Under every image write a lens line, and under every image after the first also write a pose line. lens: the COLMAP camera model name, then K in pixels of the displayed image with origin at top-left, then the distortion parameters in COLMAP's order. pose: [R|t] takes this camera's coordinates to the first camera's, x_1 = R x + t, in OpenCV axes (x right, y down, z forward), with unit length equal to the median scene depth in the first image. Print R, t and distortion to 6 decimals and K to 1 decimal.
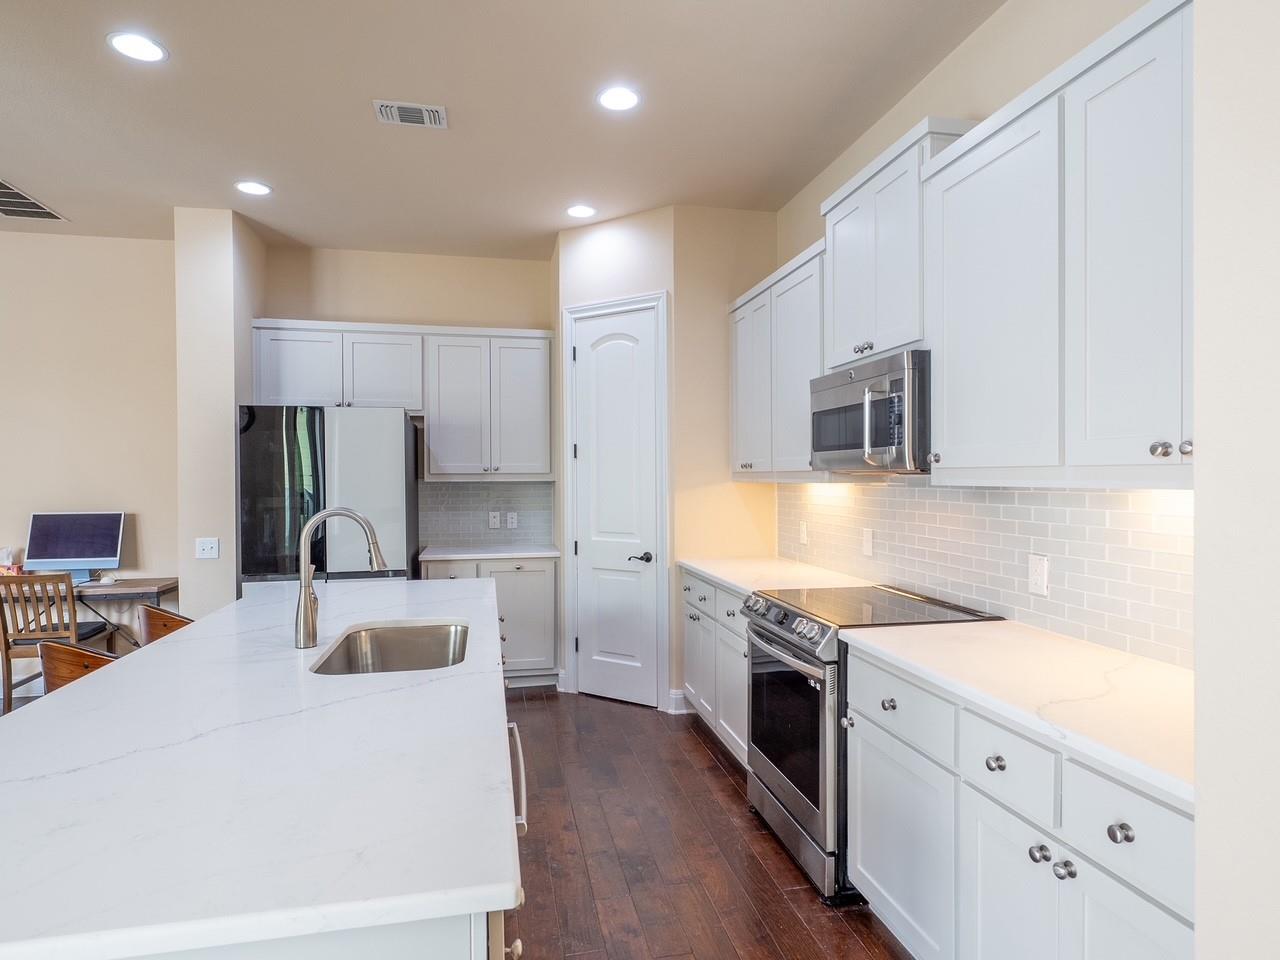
lens RADIAL K [[730.5, 0, 644.2], [0, 730.5, 484.6], [0, 0, 1]] dist [0.002076, 0.000192]
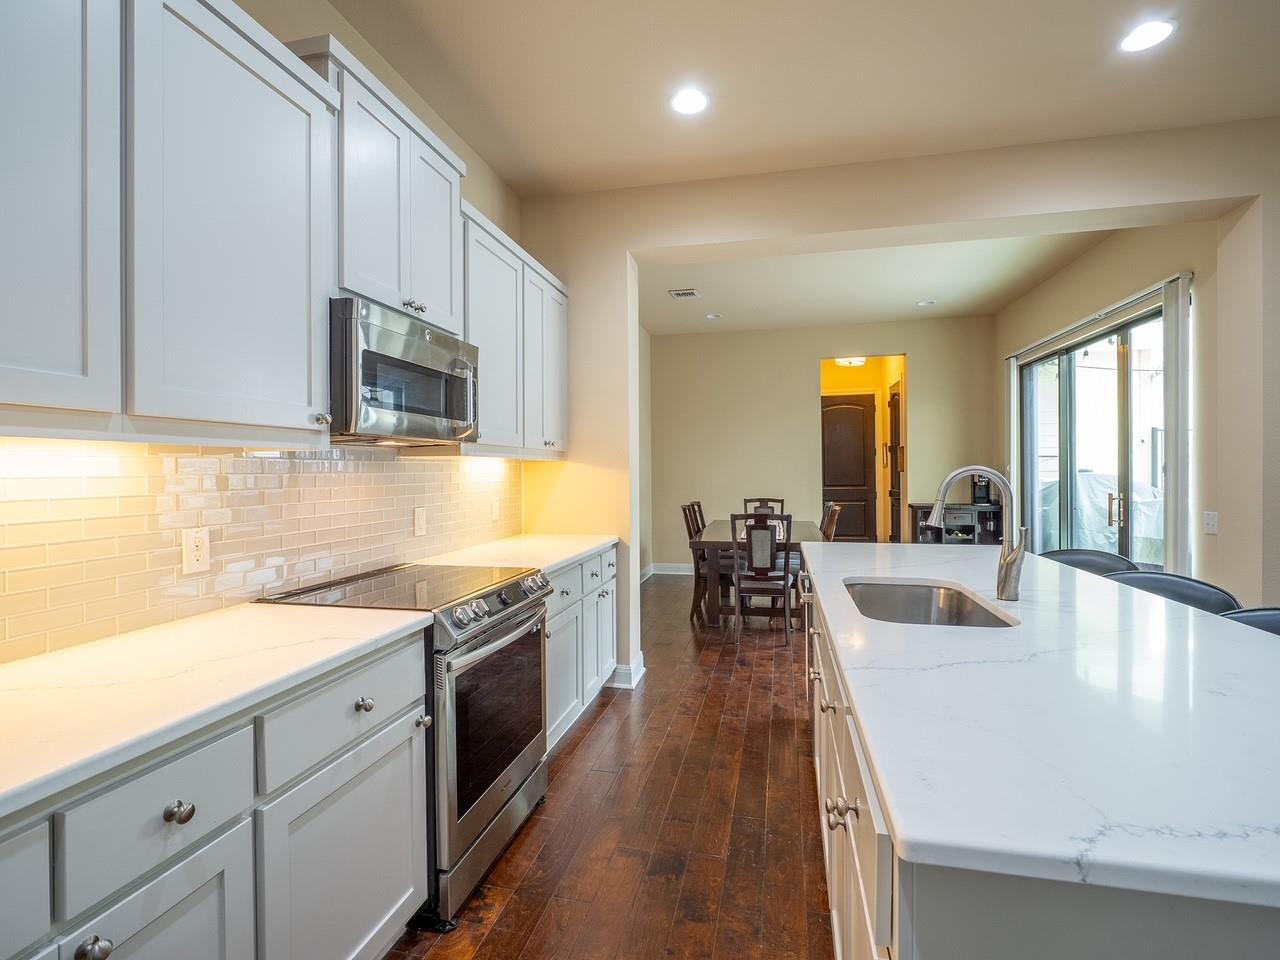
lens RADIAL K [[610.4, 0, 632.8], [0, 610.4, 473.5], [0, 0, 1]] dist [-0.006231, -0.001461]
pose [[-0.902561, 0.006601, 0.430511, -0.180861], [0.013953, 0.999806, 0.013922, 0.011530], [-0.430336, 0.018572, -0.902478, 1.027686]]
